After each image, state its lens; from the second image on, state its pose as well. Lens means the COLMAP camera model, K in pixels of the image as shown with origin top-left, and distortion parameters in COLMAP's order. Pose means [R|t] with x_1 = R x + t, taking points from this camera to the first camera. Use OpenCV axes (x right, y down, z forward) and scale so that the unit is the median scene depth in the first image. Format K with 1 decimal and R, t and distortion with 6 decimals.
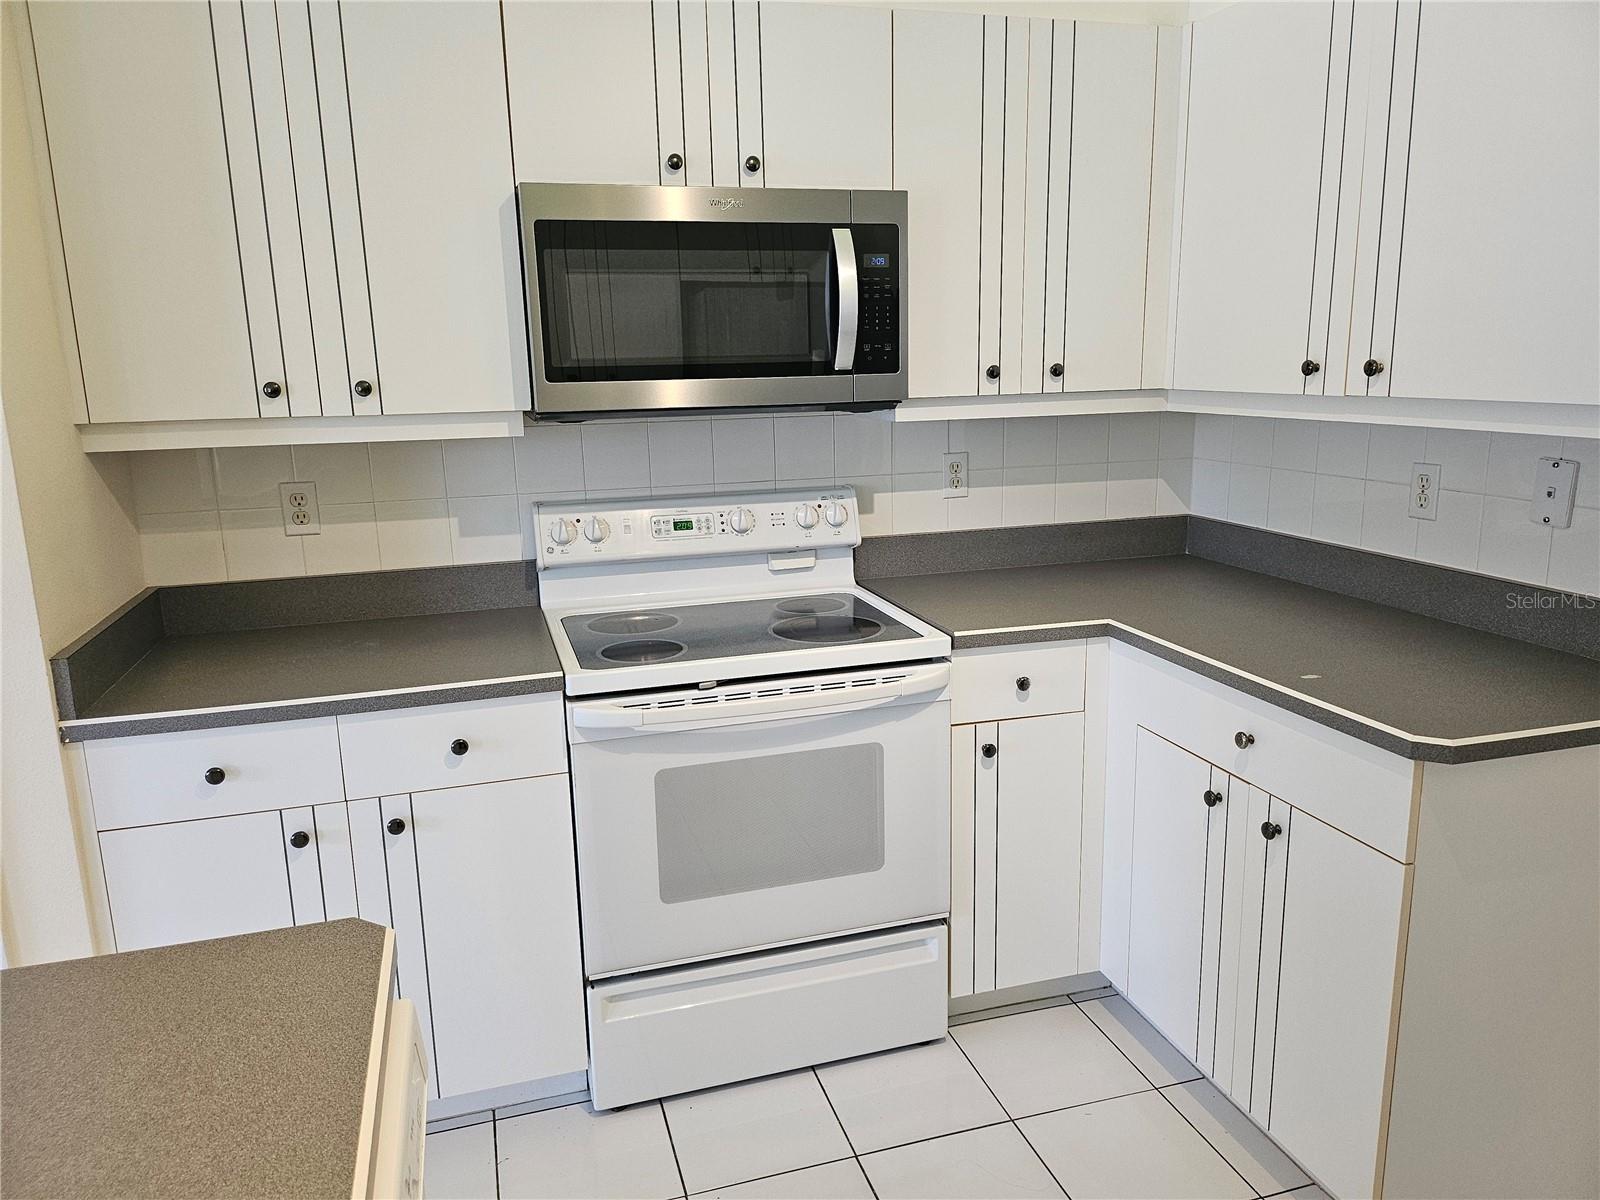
lens RADIAL K [[1109.1, 0, 800.0], [0, 1109.1, 600.0], [0, 0, 1]] dist [0.051863, -0.093356]
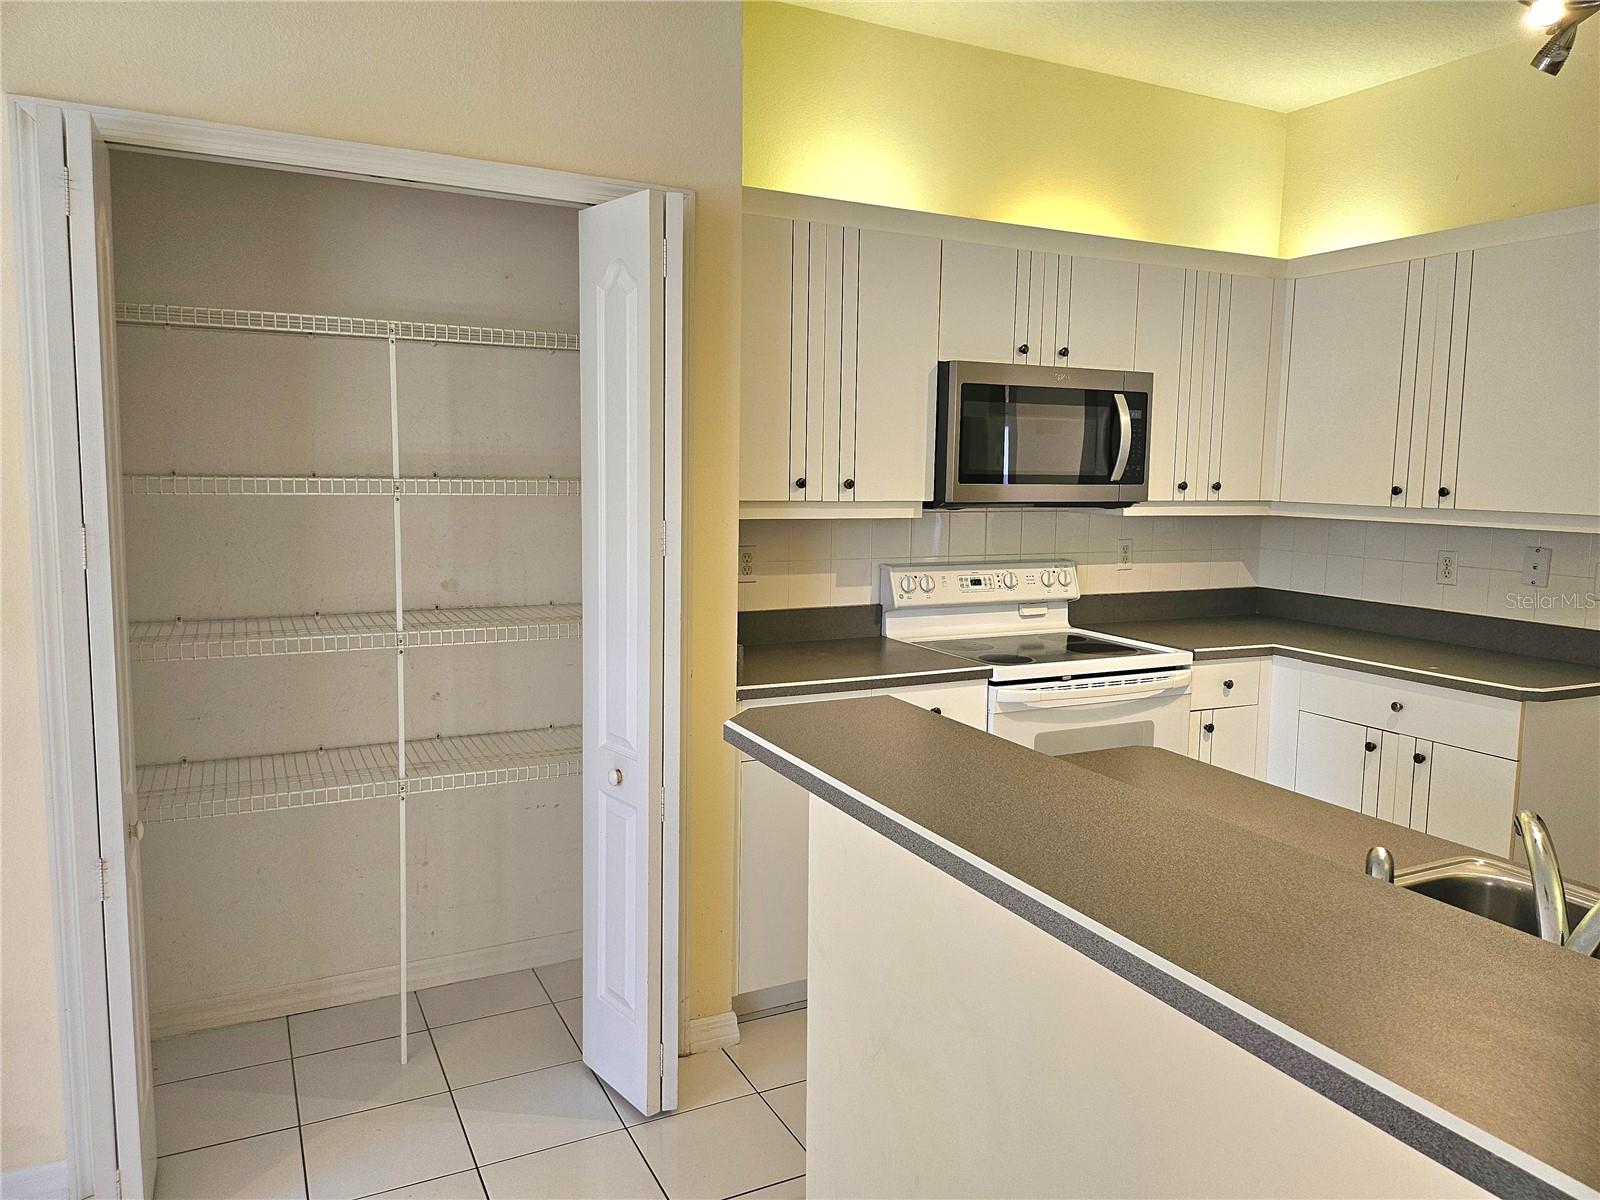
lens RADIAL K [[1135.3, 0, 793.8], [0, 1135.3, 583.3], [0, 0, 1]] dist [0.078092, -0.097509]
pose [[0.982748, 0.019661, 0.183902, -0.669834], [0.000466, 0.994067, -0.108769, 0.104987], [-0.184950, 0.106978, 0.976908, -0.450213]]
